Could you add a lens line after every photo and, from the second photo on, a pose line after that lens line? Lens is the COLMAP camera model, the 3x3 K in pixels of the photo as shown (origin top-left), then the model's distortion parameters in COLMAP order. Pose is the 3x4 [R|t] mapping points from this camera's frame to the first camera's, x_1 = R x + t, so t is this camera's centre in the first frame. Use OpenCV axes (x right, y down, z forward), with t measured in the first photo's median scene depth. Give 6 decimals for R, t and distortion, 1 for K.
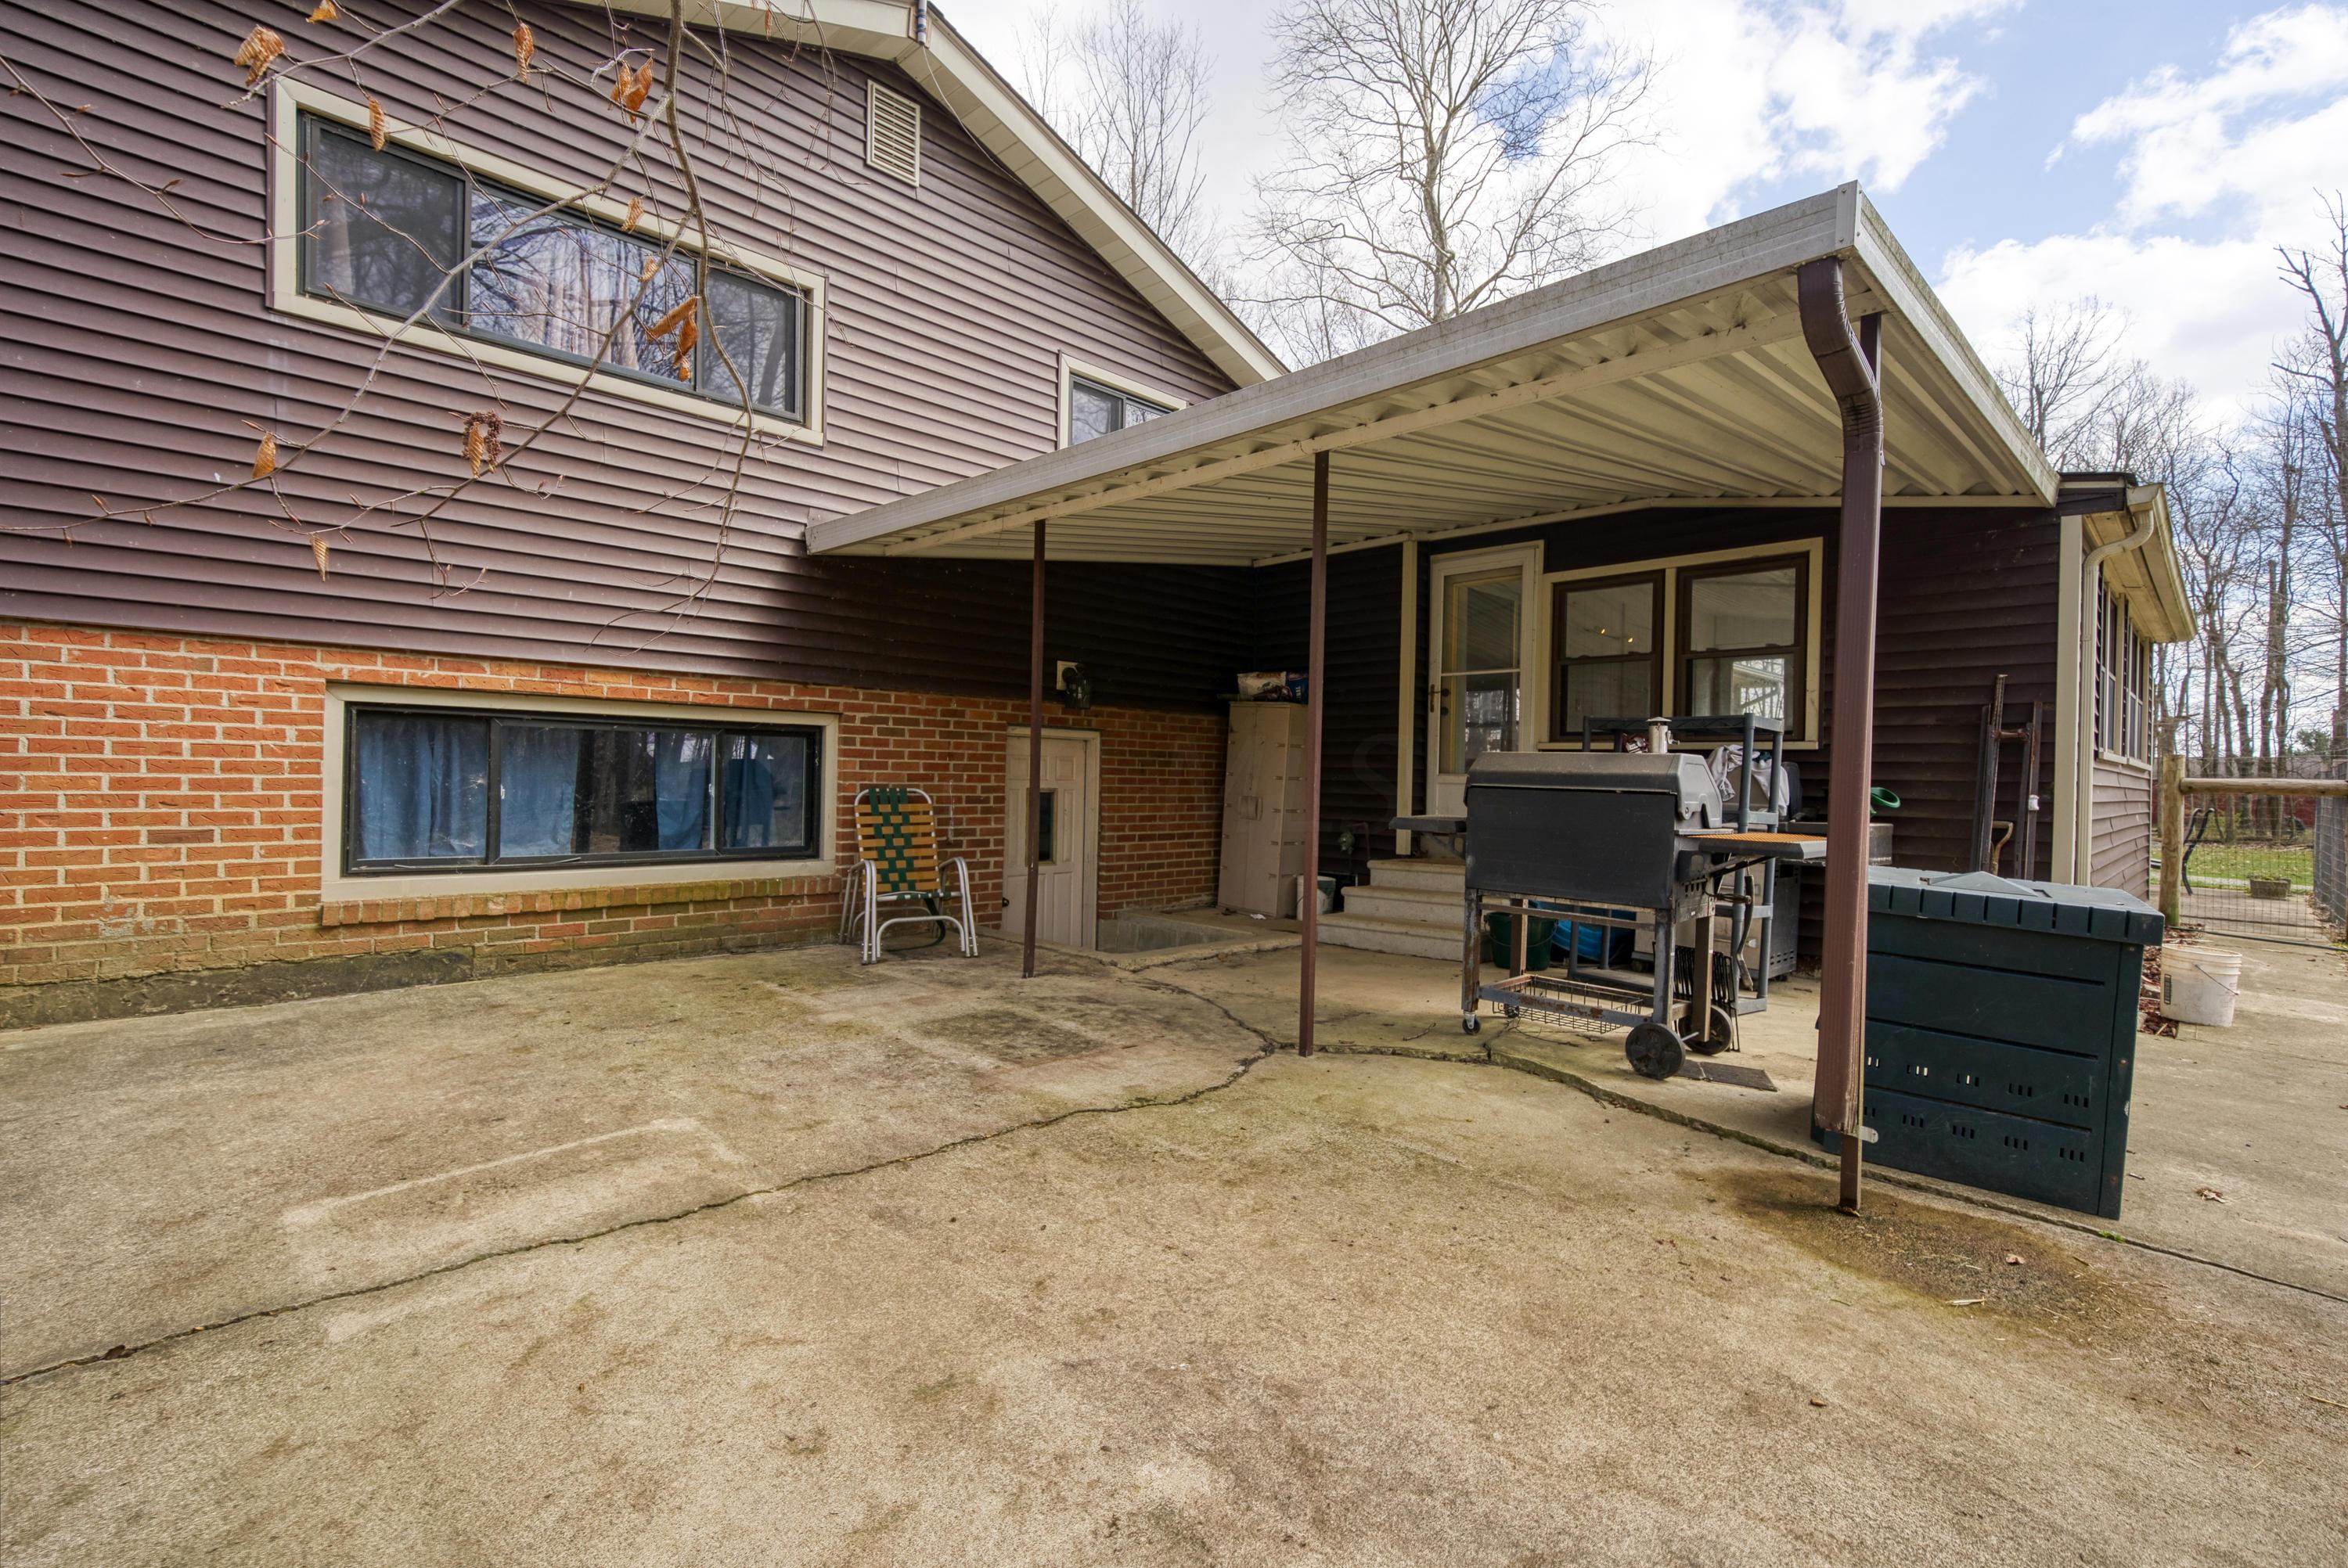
lens RADIAL K [[1055.5, 0, 1173.7], [0, 1055.5, 781.7], [0, 0, 1]] dist [0.009901, 0.002905]
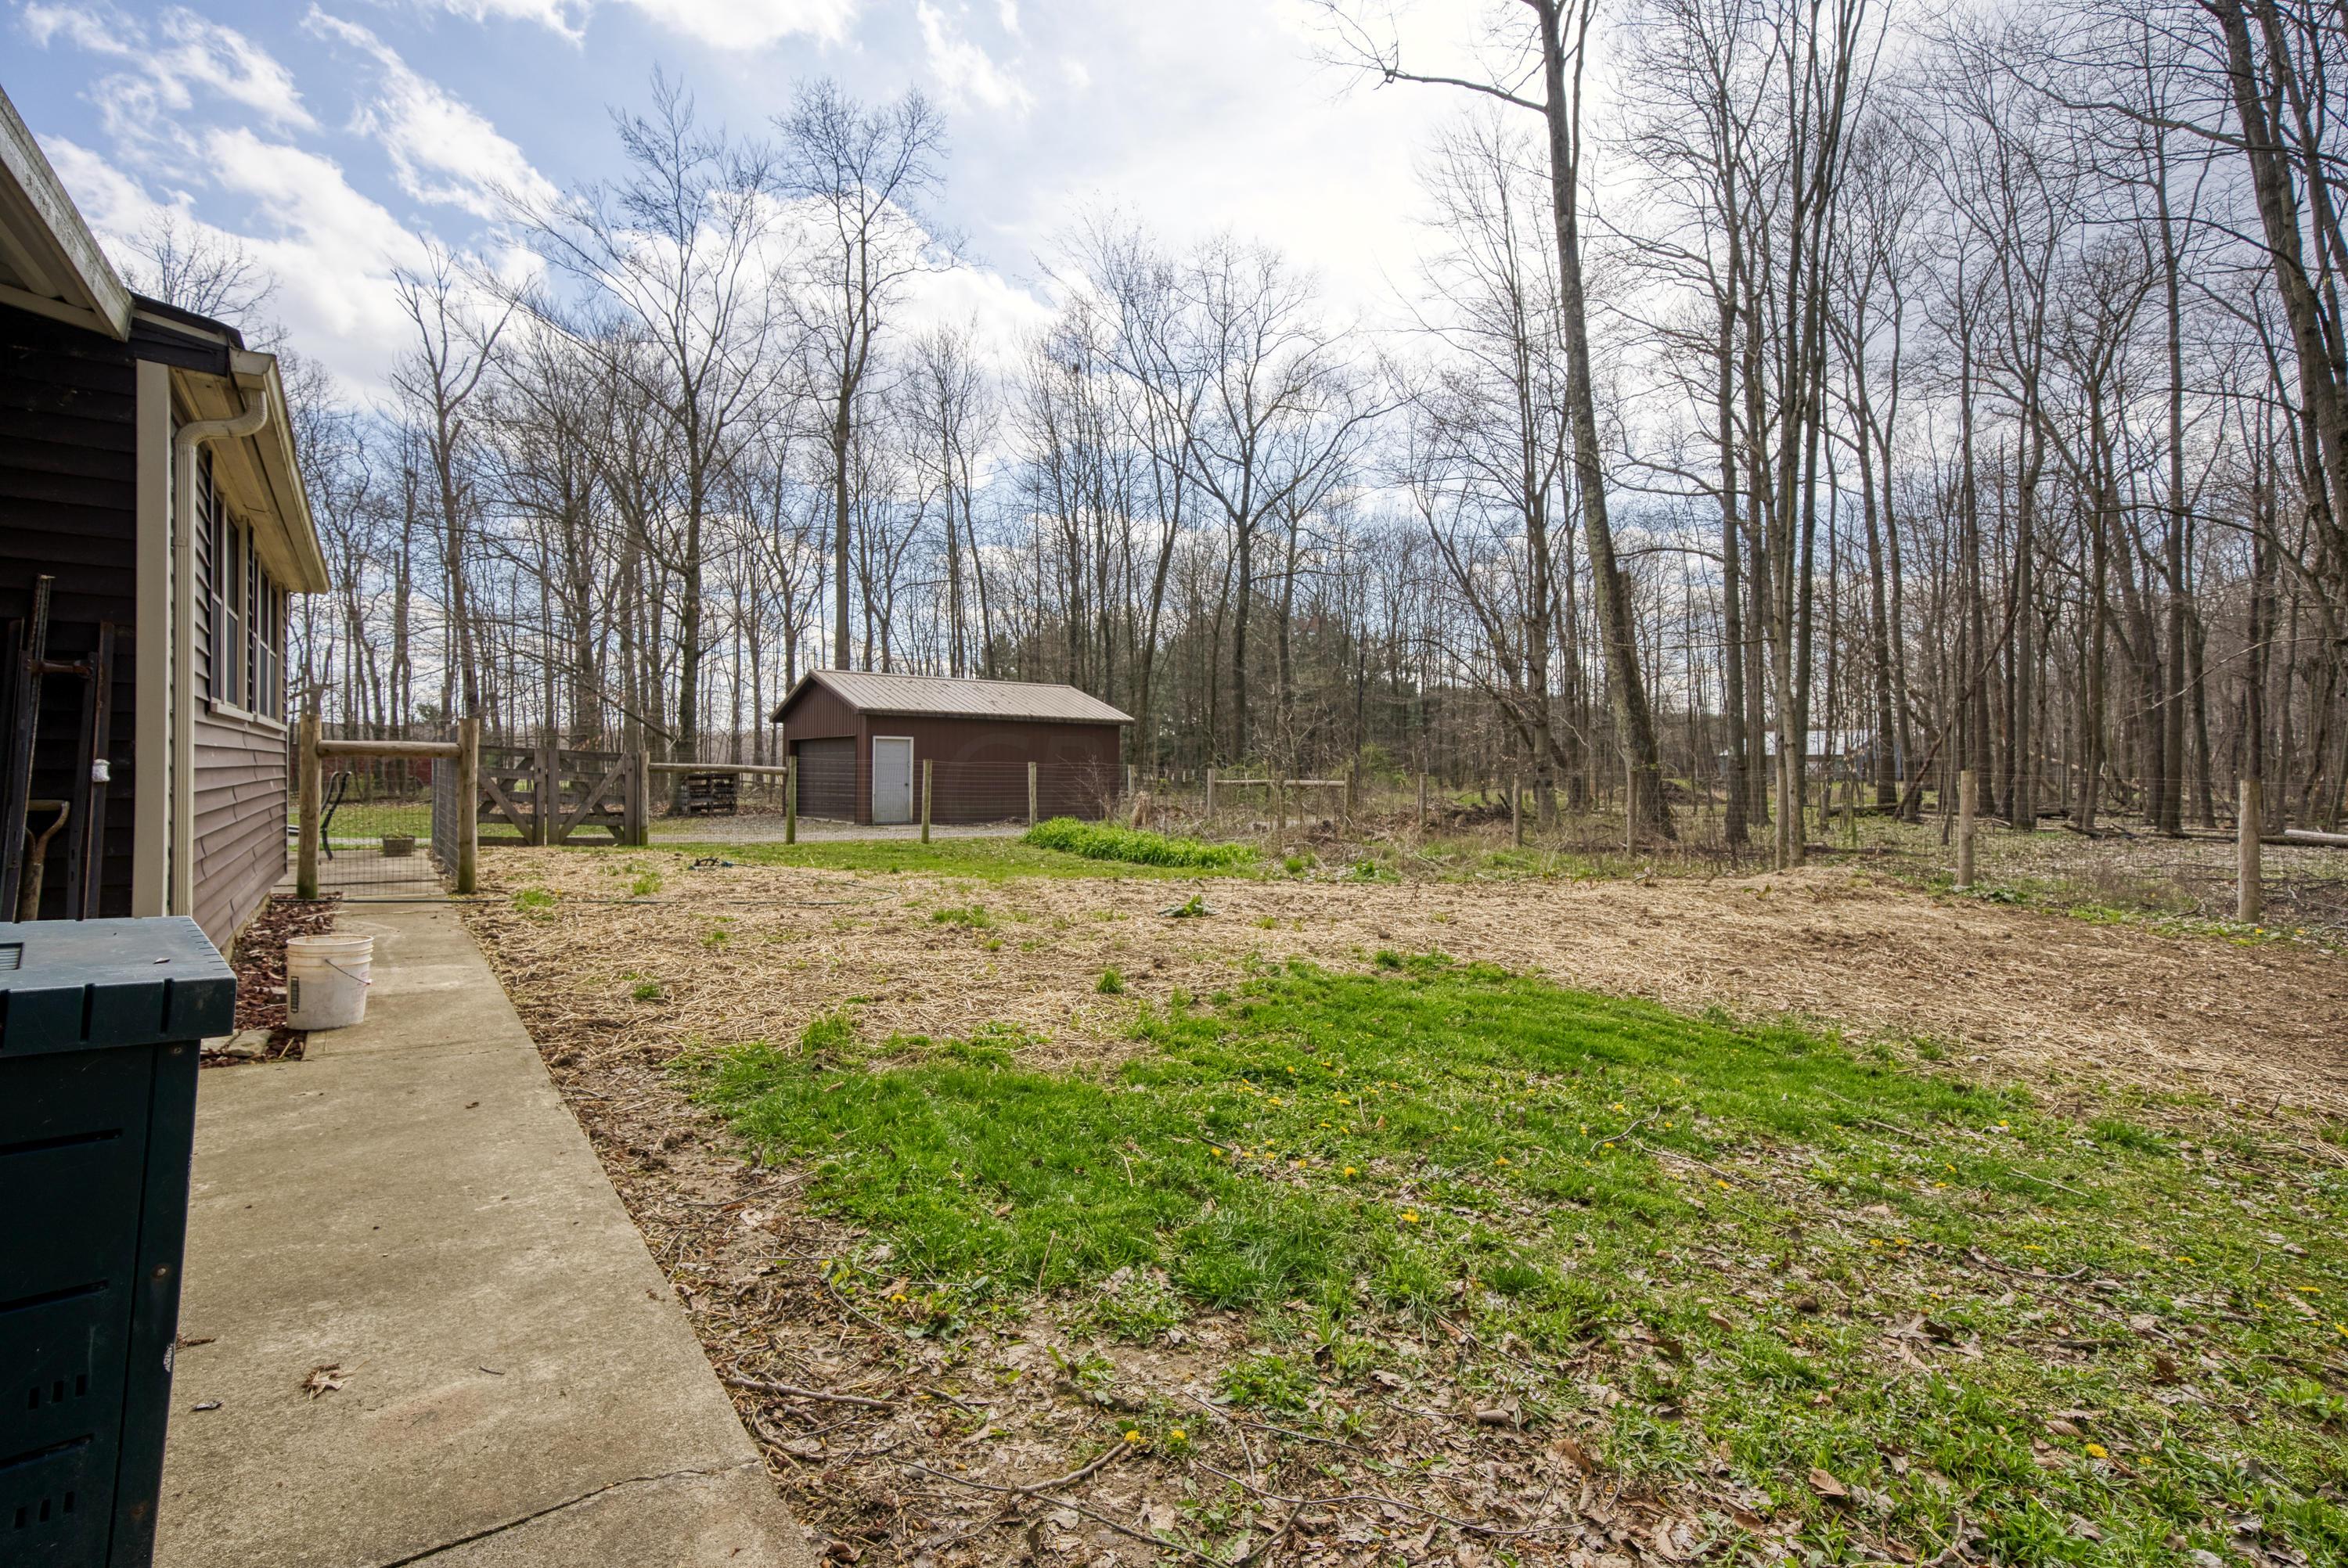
lens RADIAL K [[1055.5, 0, 1172.6], [0, 1055.5, 770.3], [0, 0, 1]] dist [0.009901, 0.002905]
pose [[0.142642, -0.018157, 0.989608, 0.089694], [-0.005266, 0.999804, 0.019104, 0.001129], [-0.989760, -0.007936, 0.142518, 0.088174]]
